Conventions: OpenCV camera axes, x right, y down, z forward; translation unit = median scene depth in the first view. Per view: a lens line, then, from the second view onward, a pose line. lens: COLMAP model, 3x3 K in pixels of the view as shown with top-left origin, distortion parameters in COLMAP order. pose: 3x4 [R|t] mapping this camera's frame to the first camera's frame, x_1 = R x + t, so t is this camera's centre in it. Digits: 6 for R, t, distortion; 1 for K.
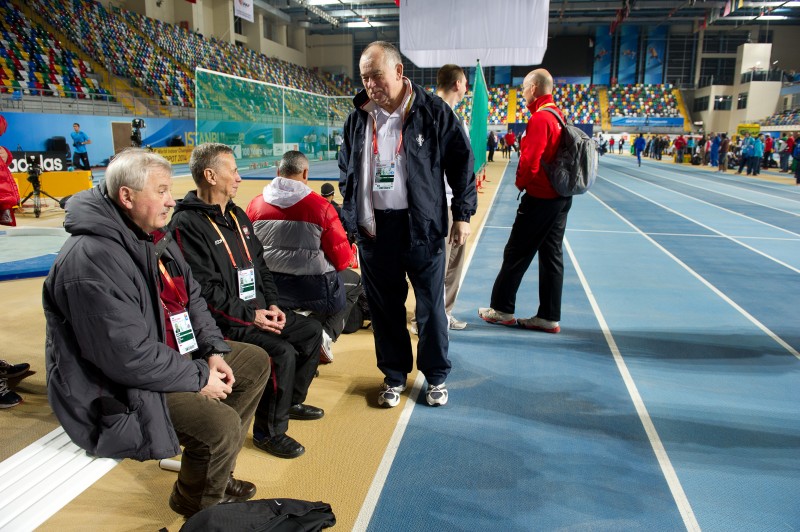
lens RADIAL K [[539.2, 0, 401.5], [0, 539.2, 266.7], [0, 0, 1]] dist [-0.057103, -0.003197]
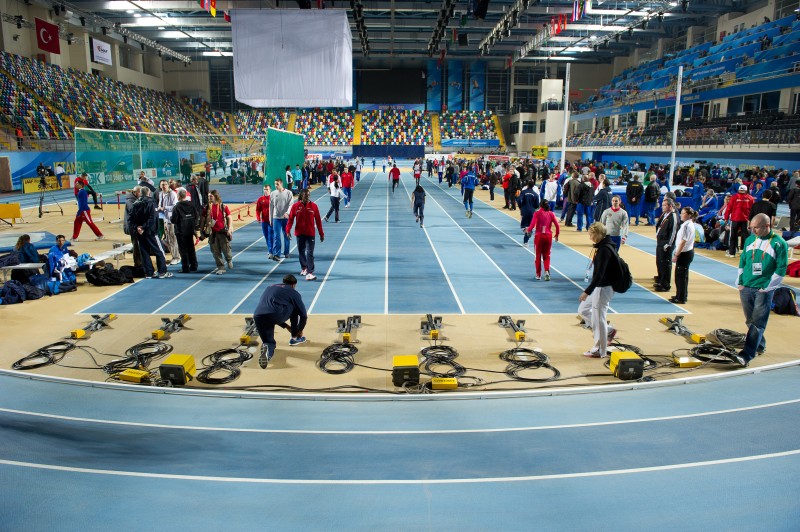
lens RADIAL K [[539.2, 0, 397.1], [0, 539.2, 269.5], [0, 0, 1]] dist [-0.057103, -0.003197]
pose [[0.974813, -0.047352, 0.217941, 0.028616], [0.051697, 0.998561, -0.014273, 0.015863], [-0.216951, 0.025180, 0.975858, -0.120347]]
